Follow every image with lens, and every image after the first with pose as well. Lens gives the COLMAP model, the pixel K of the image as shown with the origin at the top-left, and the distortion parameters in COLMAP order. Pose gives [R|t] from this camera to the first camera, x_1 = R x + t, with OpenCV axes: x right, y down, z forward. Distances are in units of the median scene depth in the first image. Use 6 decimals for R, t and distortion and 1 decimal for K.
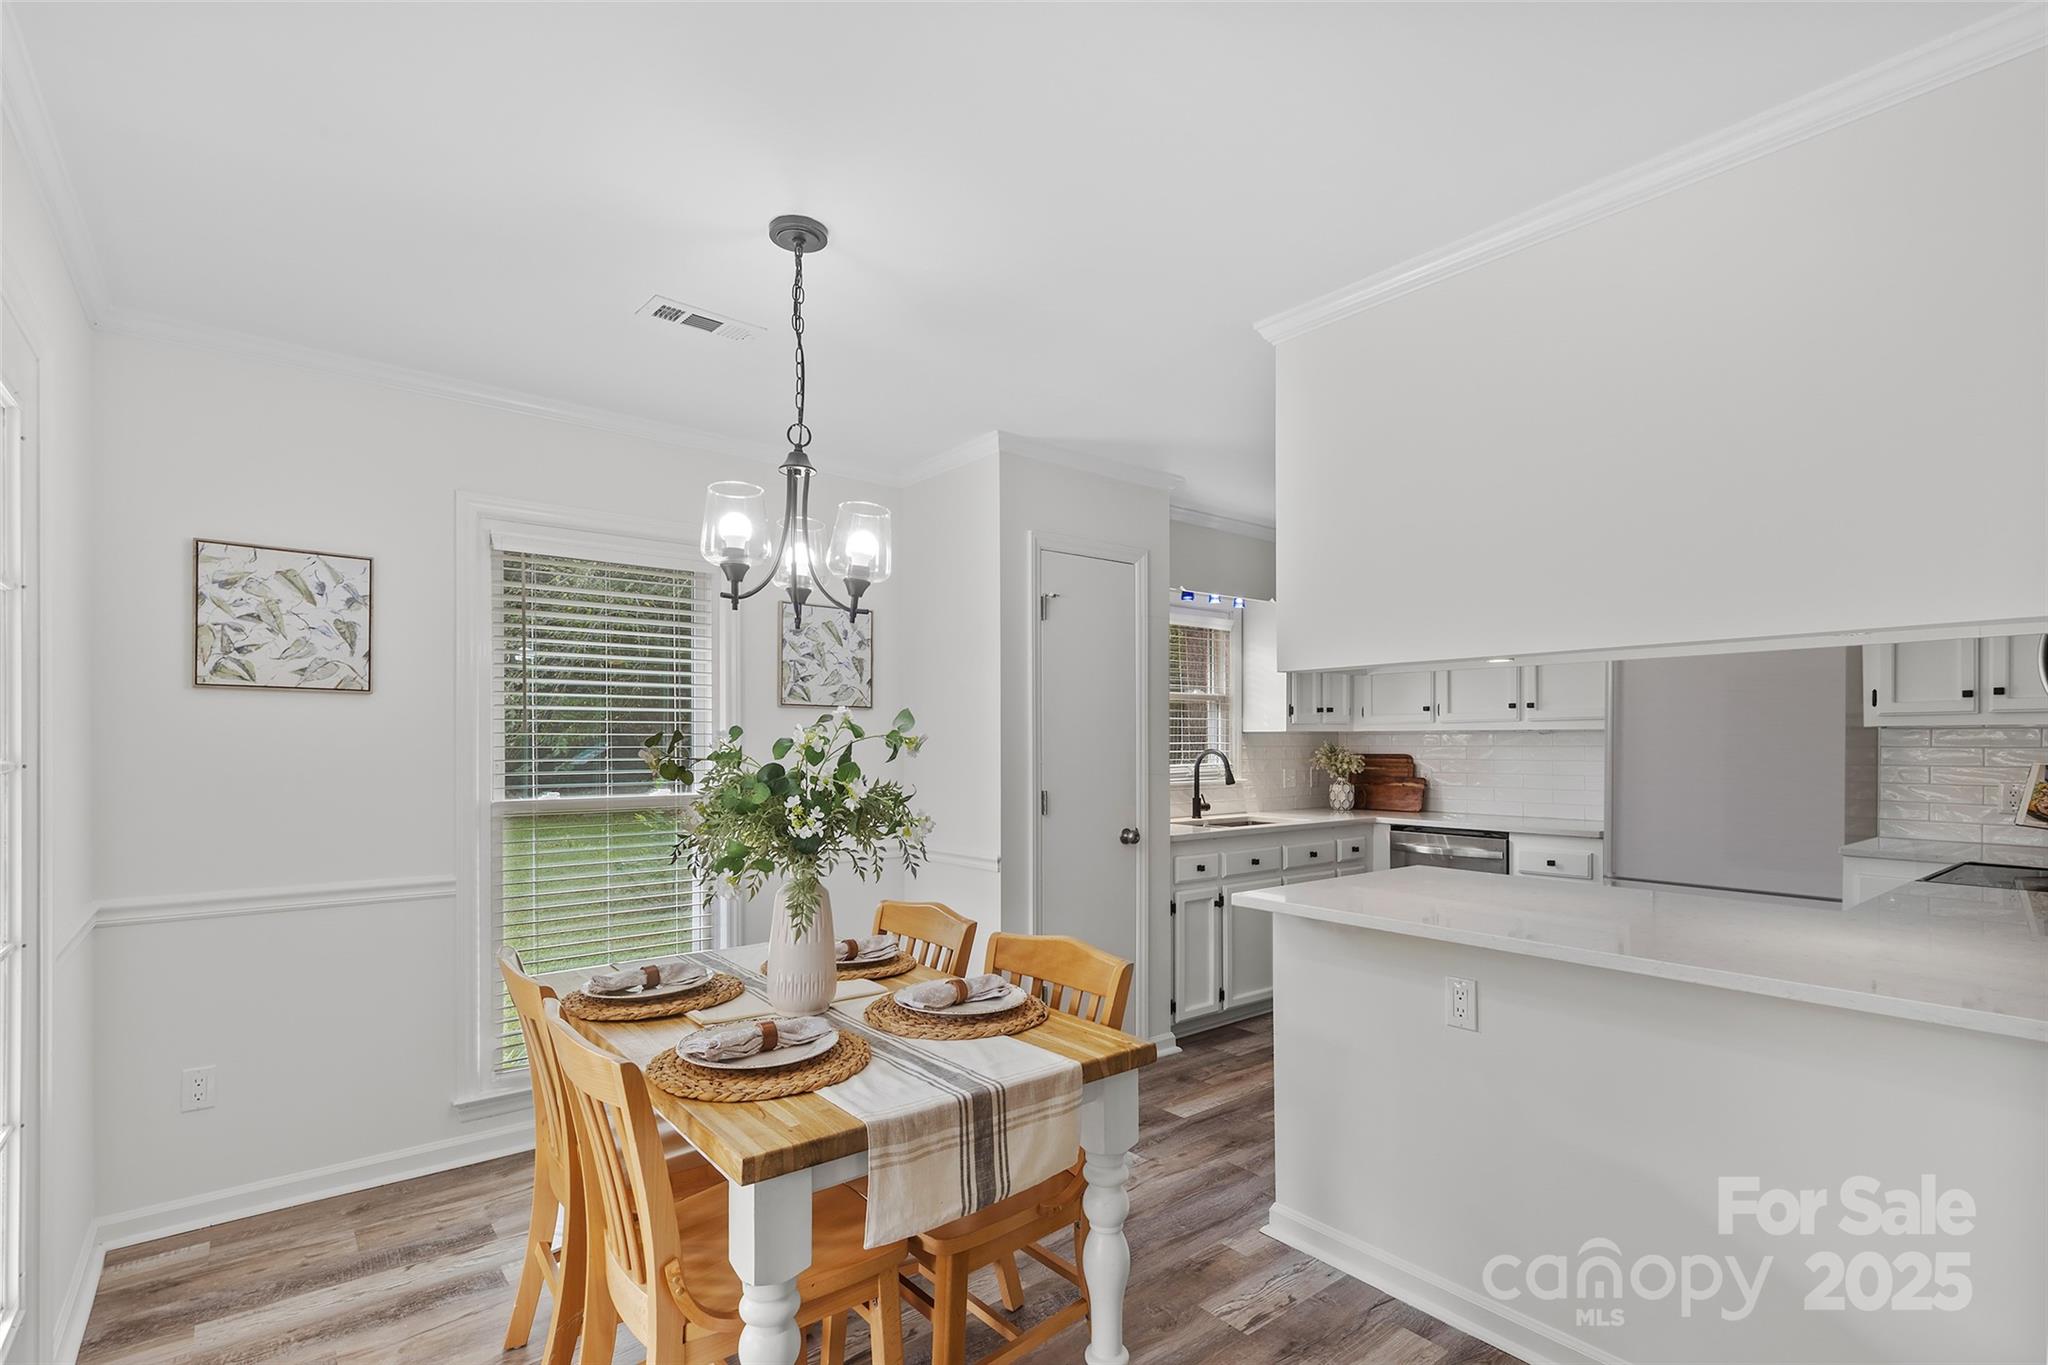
lens RADIAL K [[968.9, 0, 1009.6], [0, 968.9, 737.6], [0, 0, 1]] dist [0.006533, 0.000224]
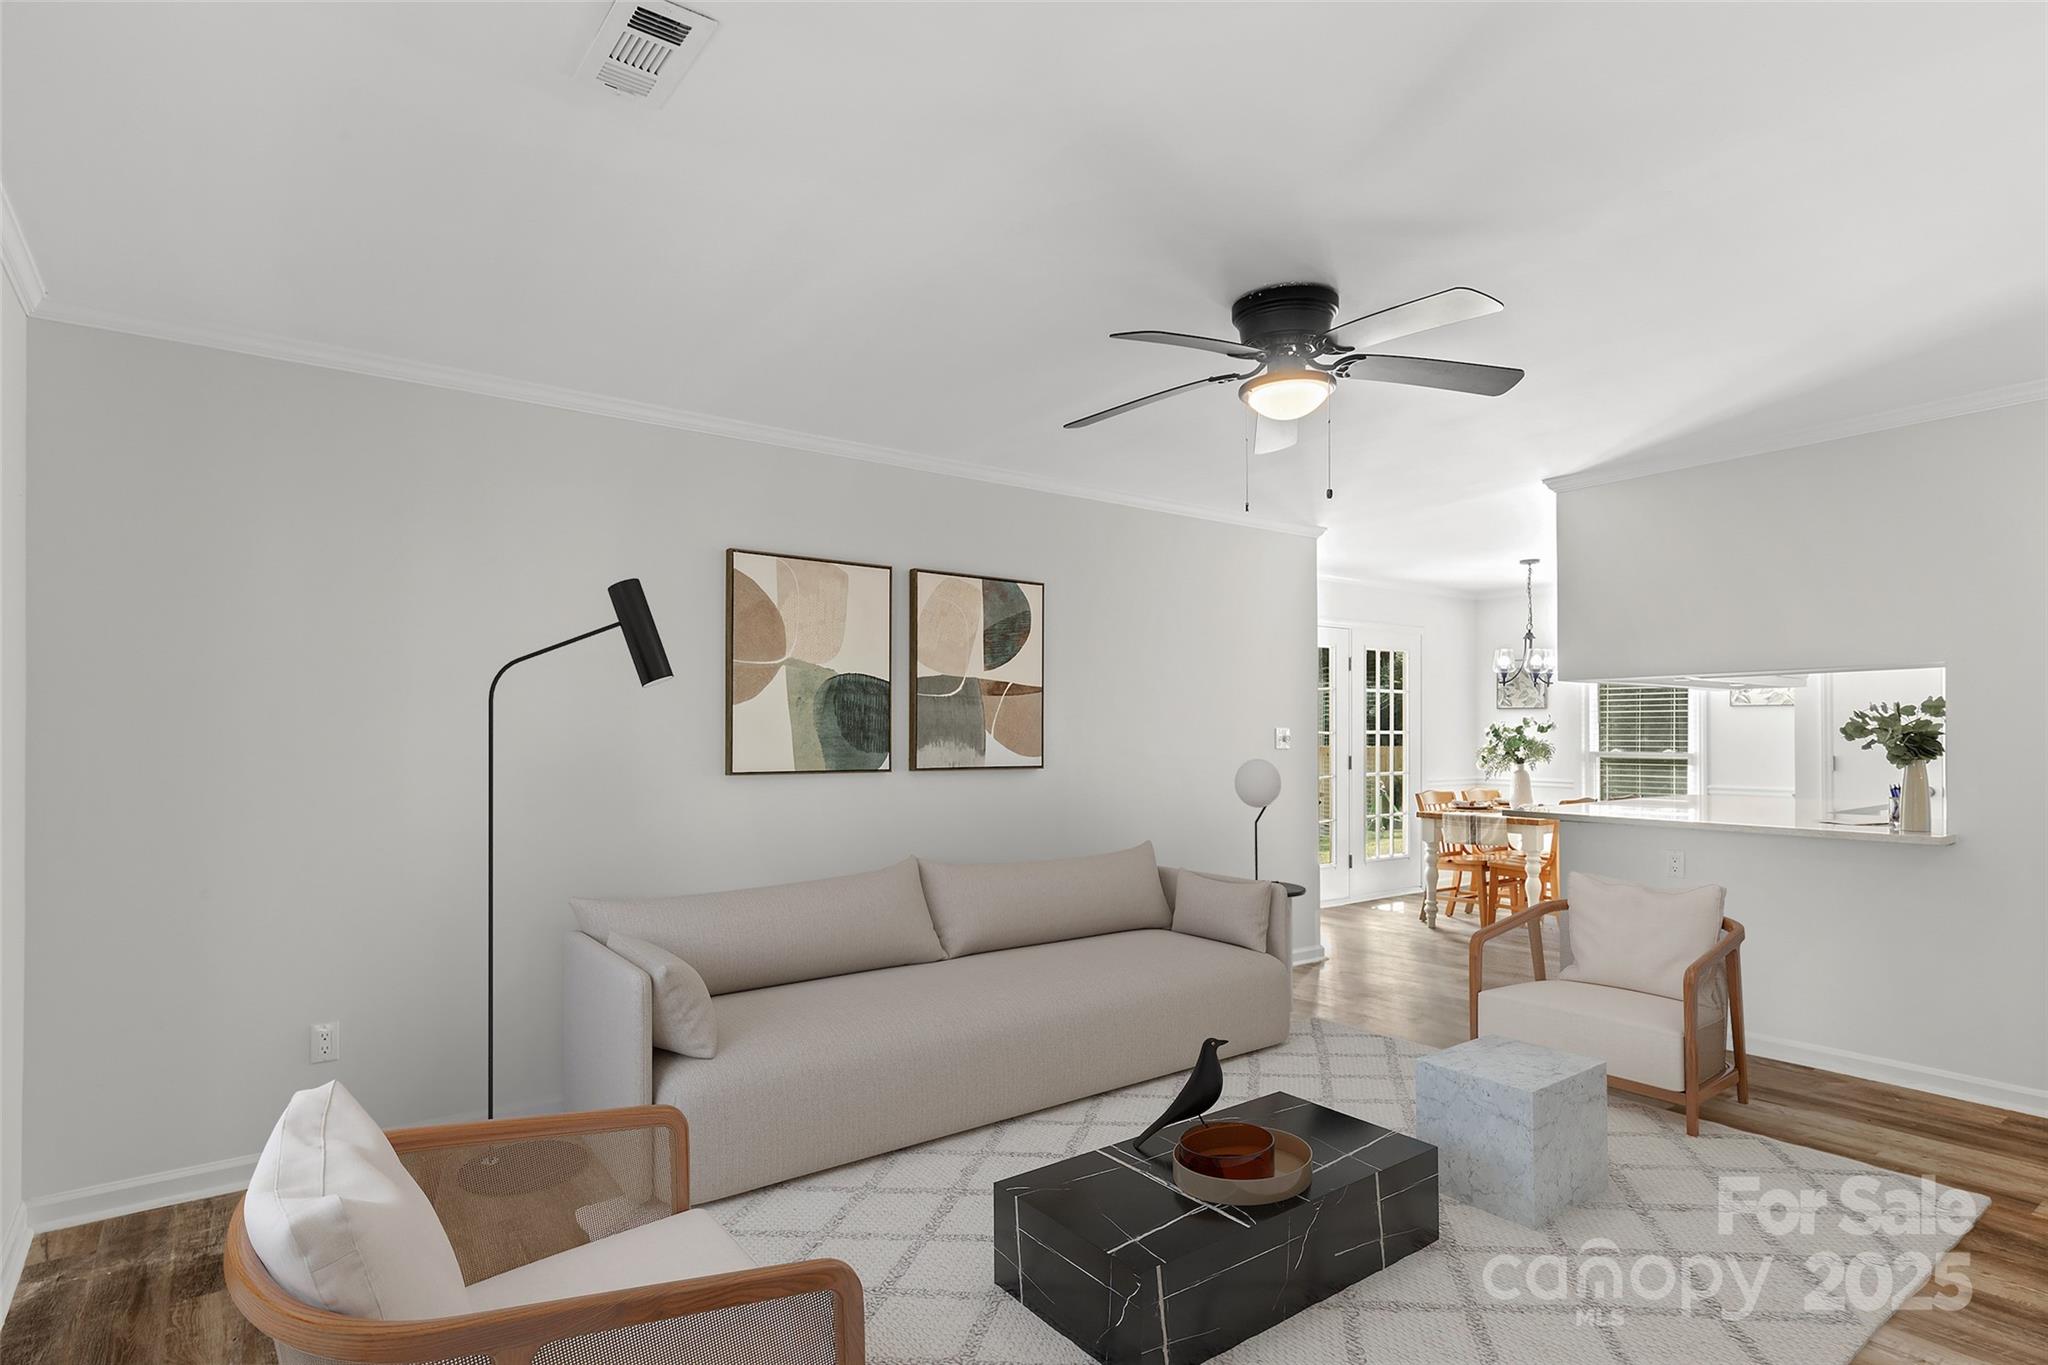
lens RADIAL K [[1074.0, 0, 1026.1], [0, 1074.0, 734.4], [0, 0, 1]] dist [-0.002289, -0.000577]
pose [[-0.006838, 0.001973, -0.999975, 2.360010], [0.002734, 0.999994, 0.001954, 0.015000], [0.999973, -0.002720, -0.006843, -0.410923]]
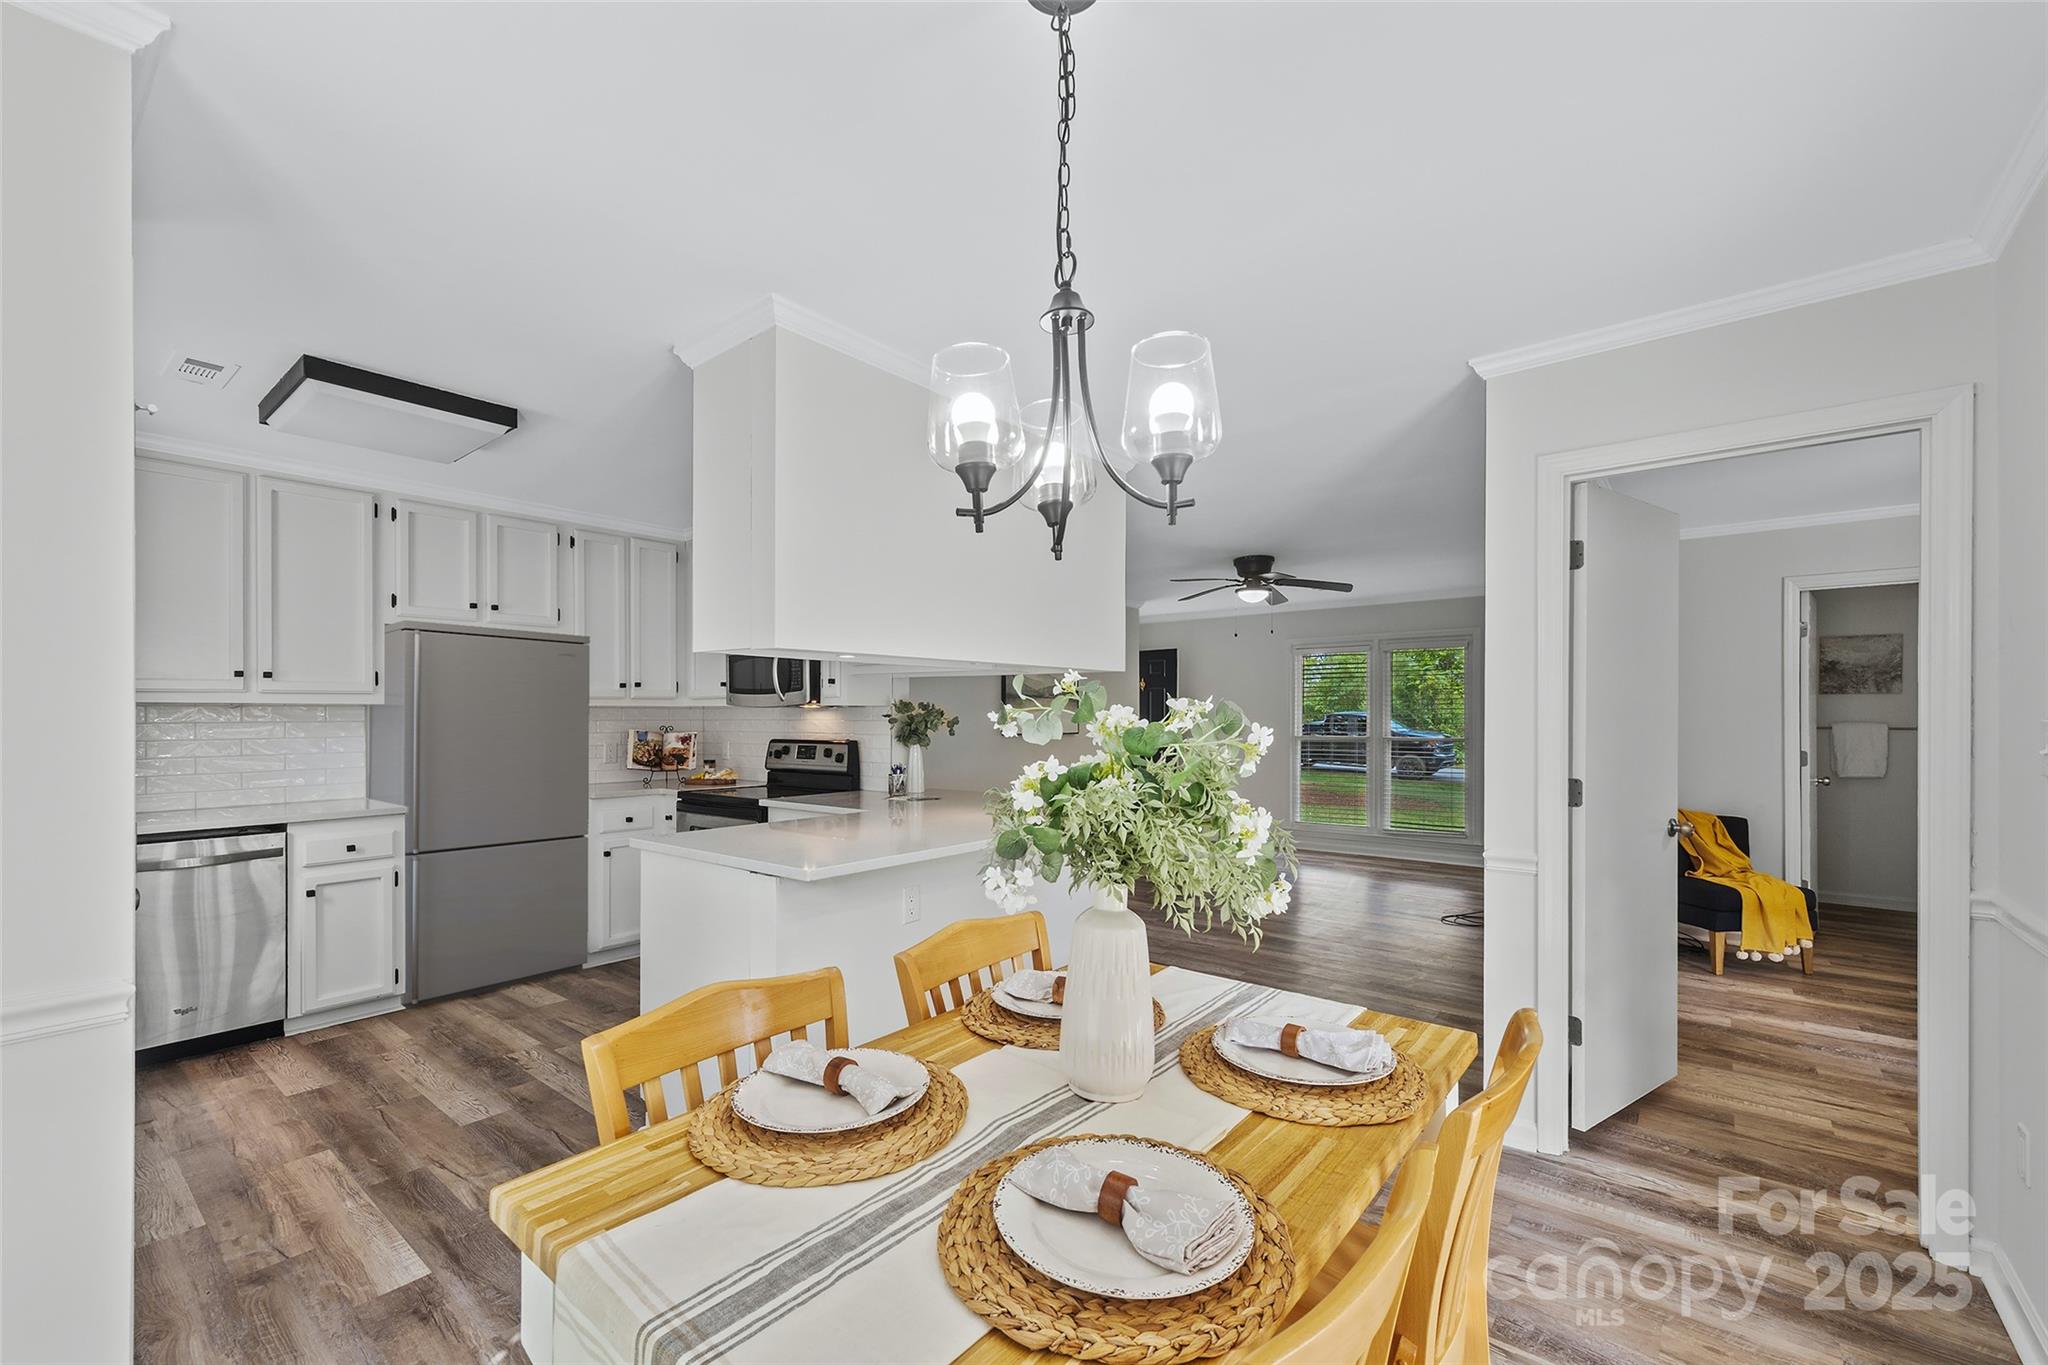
lens RADIAL K [[857.0, 0, 1016.3], [0, 857.0, 719.3], [0, 0, 1]] dist [0.000170, 0.000025]
pose [[-0.221719, -0.001899, 0.975109, -0.585775], [-0.001369, 0.999998, 0.001636, 0.006734], [-0.975110, -0.000972, -0.221721, 0.876405]]
